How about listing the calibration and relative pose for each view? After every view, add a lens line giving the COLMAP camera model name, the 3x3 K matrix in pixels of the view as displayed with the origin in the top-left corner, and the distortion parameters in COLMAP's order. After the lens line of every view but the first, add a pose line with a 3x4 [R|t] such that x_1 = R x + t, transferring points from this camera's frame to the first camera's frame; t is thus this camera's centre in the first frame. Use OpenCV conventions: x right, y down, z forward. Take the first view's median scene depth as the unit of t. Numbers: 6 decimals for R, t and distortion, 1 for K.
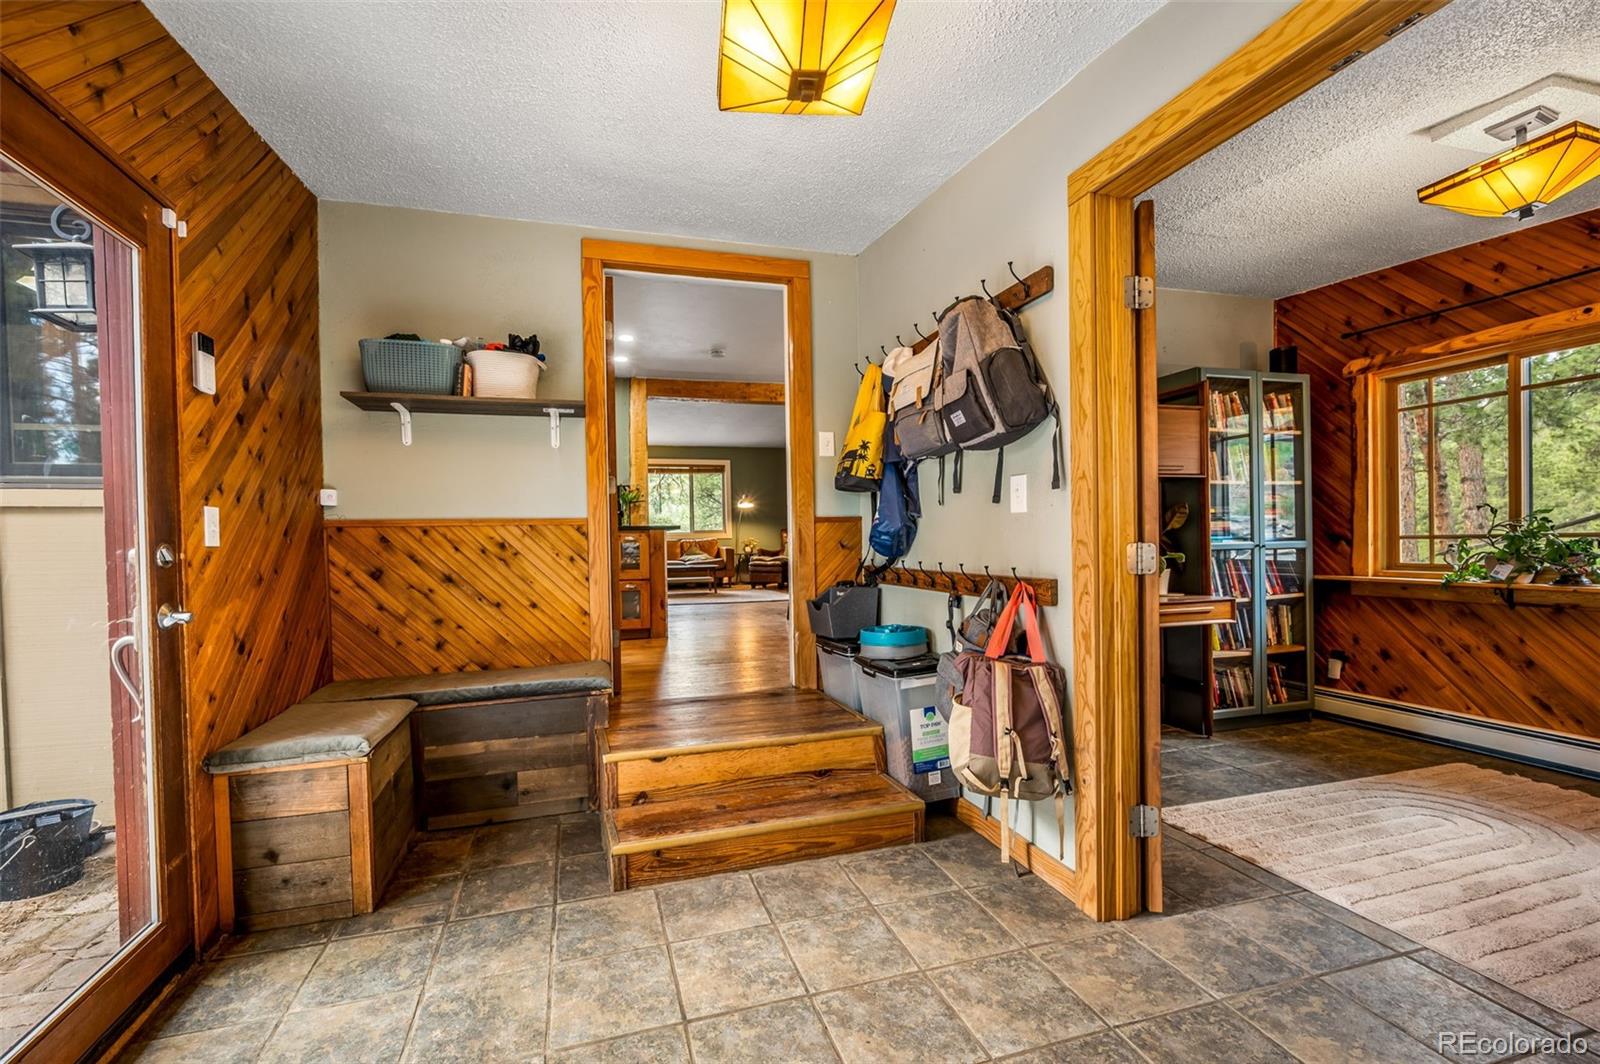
lens RADIAL K [[655.7, 0, 797.9], [0, 655.7, 542.9], [0, 0, 1]] dist [-0.004191, 0.001653]
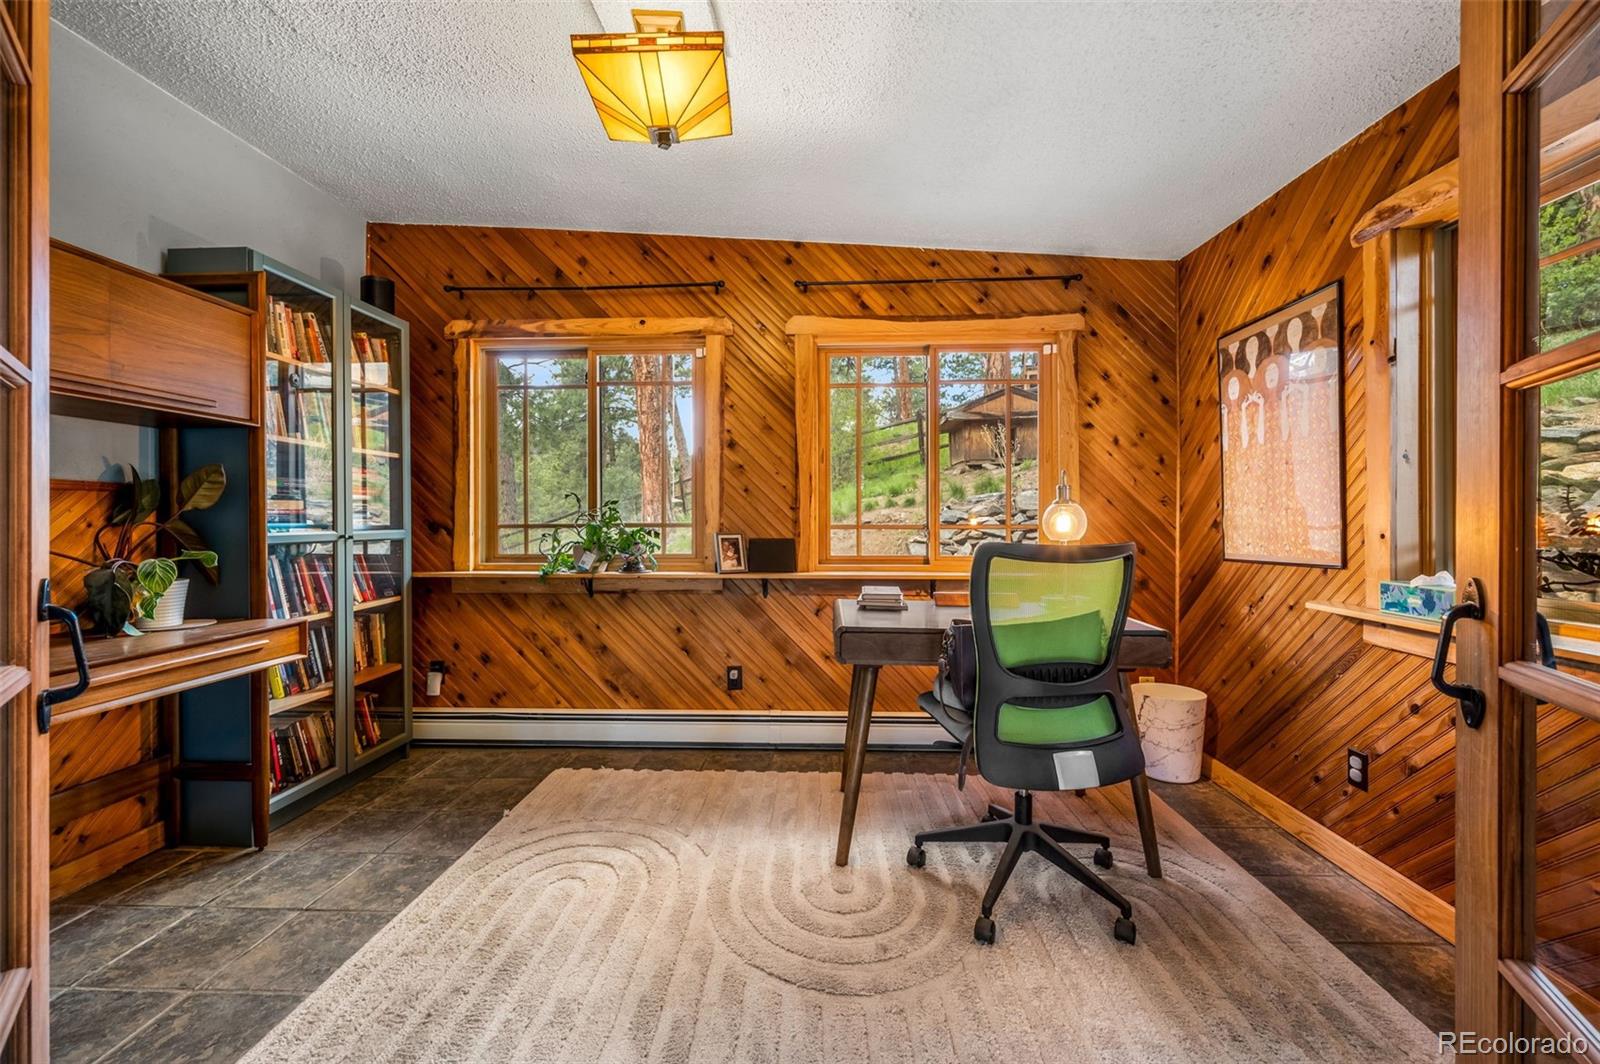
lens RADIAL K [[655.7, 0, 801.4], [0, 655.7, 524.2], [0, 0, 1]] dist [-0.004191, 0.001653]
pose [[0.342050, 0.009142, 0.939637, 0.206883], [-0.000344, 0.999954, -0.009604, -0.002578], [-0.939682, 0.002962, 0.342038, 0.291316]]
